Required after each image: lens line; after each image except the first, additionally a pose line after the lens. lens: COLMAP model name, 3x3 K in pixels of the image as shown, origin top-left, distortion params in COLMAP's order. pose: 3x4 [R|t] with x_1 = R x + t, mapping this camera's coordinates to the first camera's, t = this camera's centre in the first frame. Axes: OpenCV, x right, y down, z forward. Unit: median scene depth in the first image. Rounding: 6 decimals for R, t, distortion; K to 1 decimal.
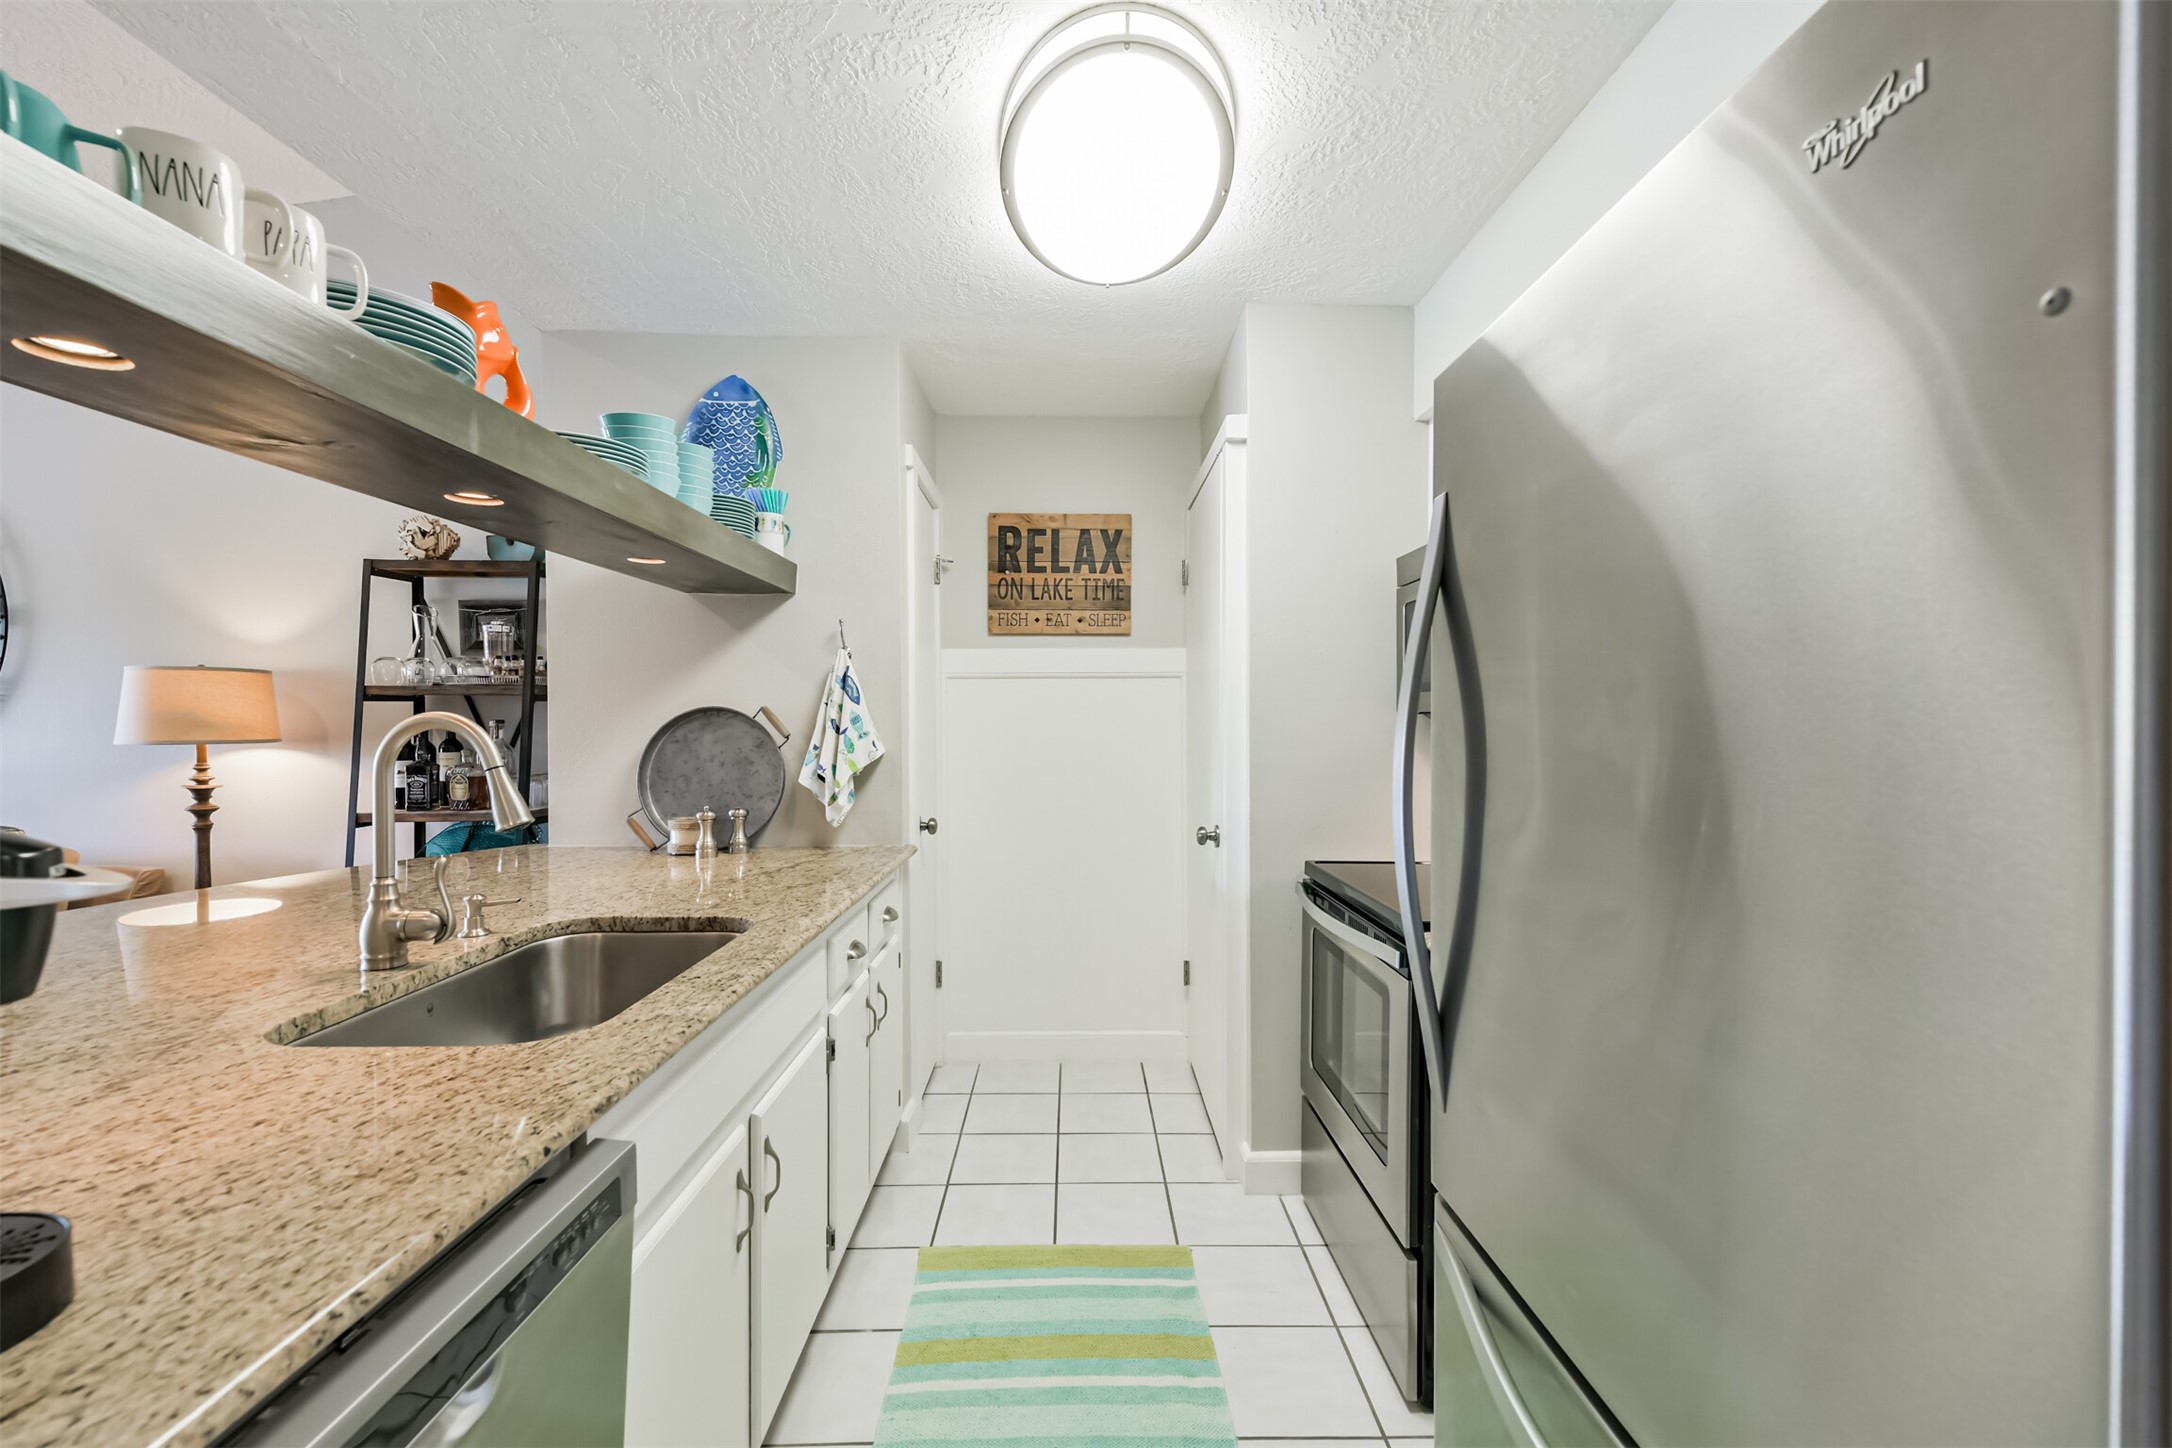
lens RADIAL K [[951.9, 0, 1084.2], [0, 951.9, 730.3], [0, 0, 1]] dist [0.015510, -0.000397]
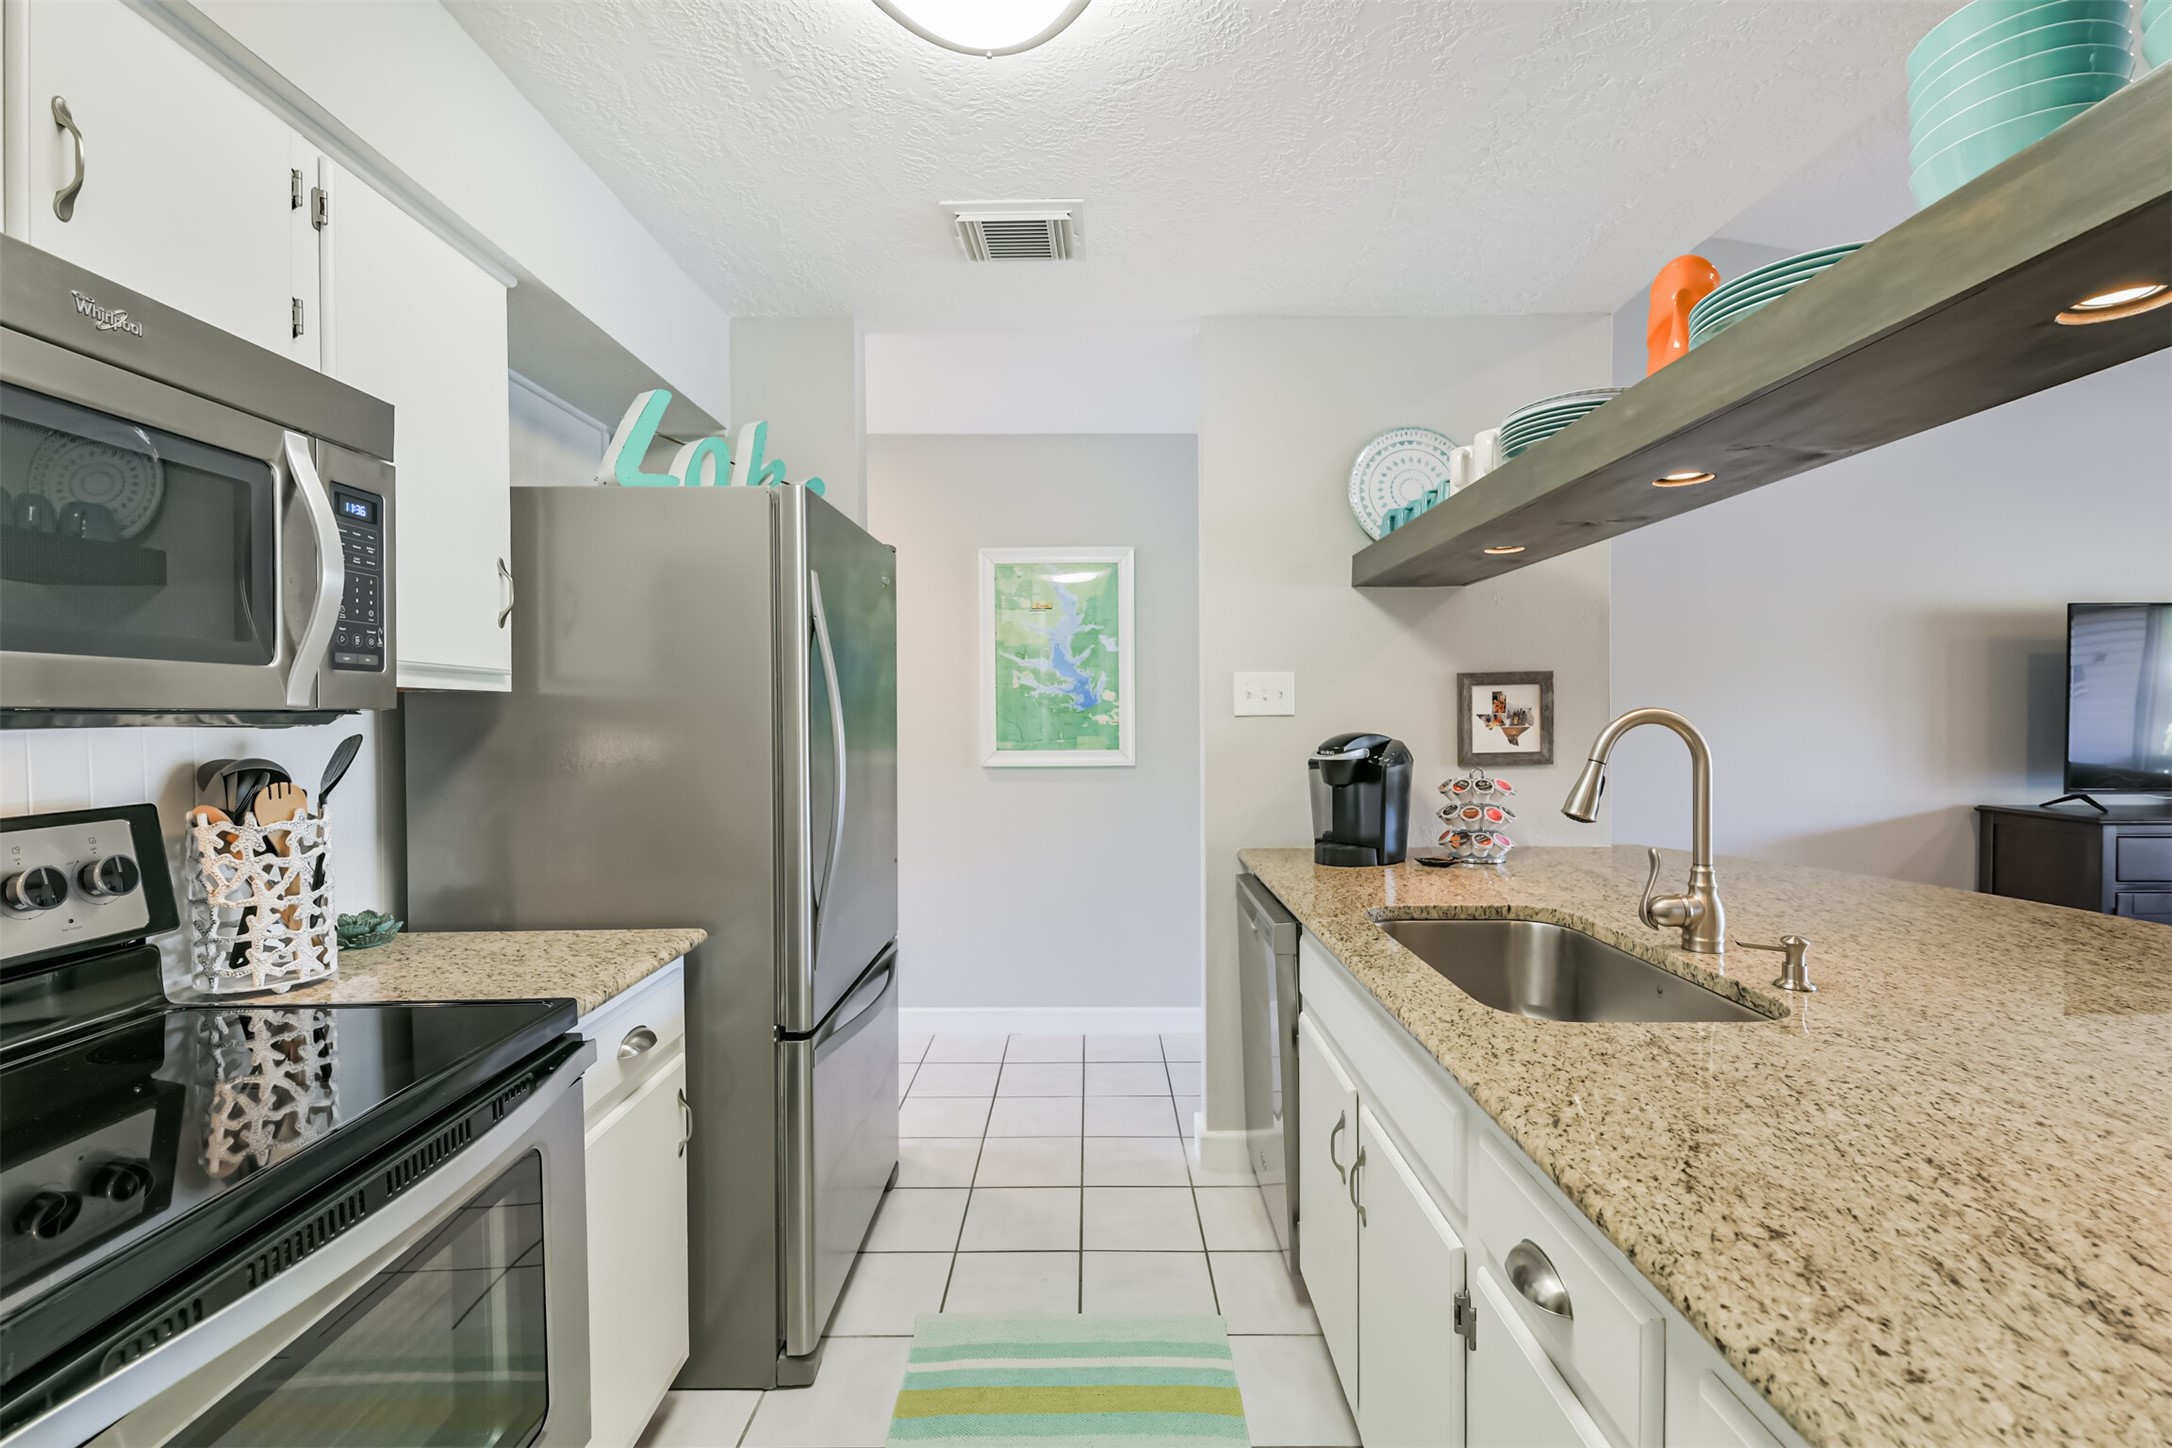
lens RADIAL K [[925.2, 0, 1081.3], [0, 925.2, 719.2], [0, 0, 1]] dist [0.028920, -0.011414]
pose [[-0.999723, 0.009357, 0.021573, -0.076440], [0.009783, 0.999757, 0.019737, -0.032409], [-0.021383, 0.019942, -0.999572, 2.054928]]
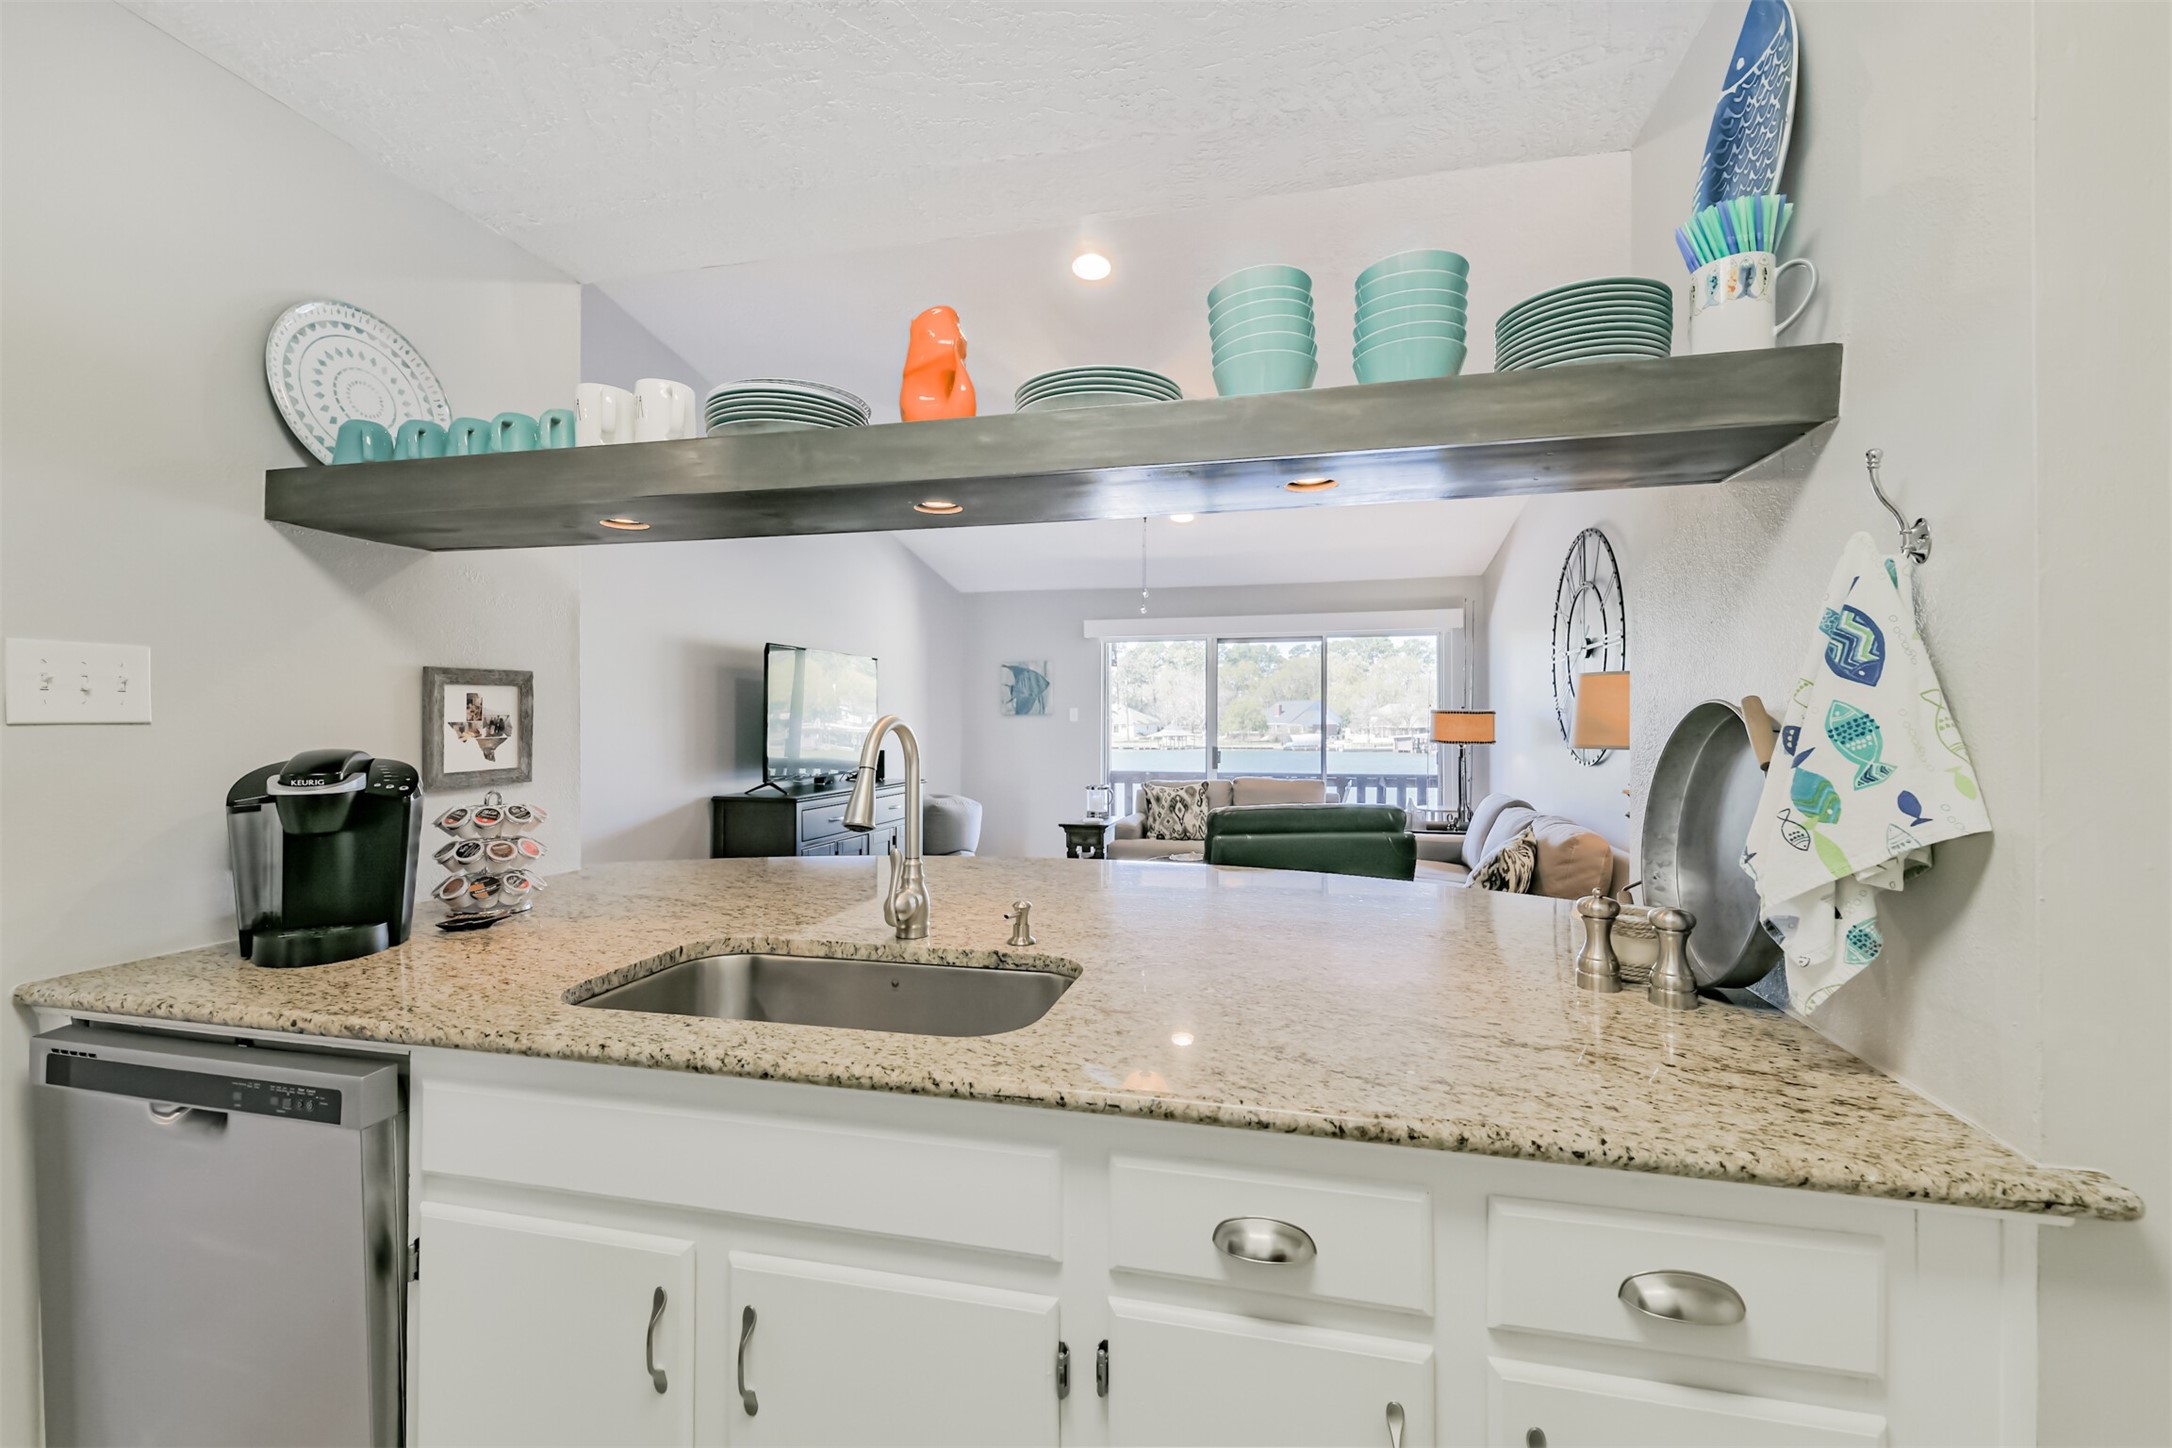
lens RADIAL K [[925.2, 0, 1081.3], [0, 925.2, 719.2], [0, 0, 1]] dist [0.028920, -0.011414]
pose [[-0.249216, 0.001940, -0.968446, 0.303032], [-0.012986, 0.999901, 0.005345, -0.023016], [0.968361, 0.013909, -0.249166, 1.489684]]
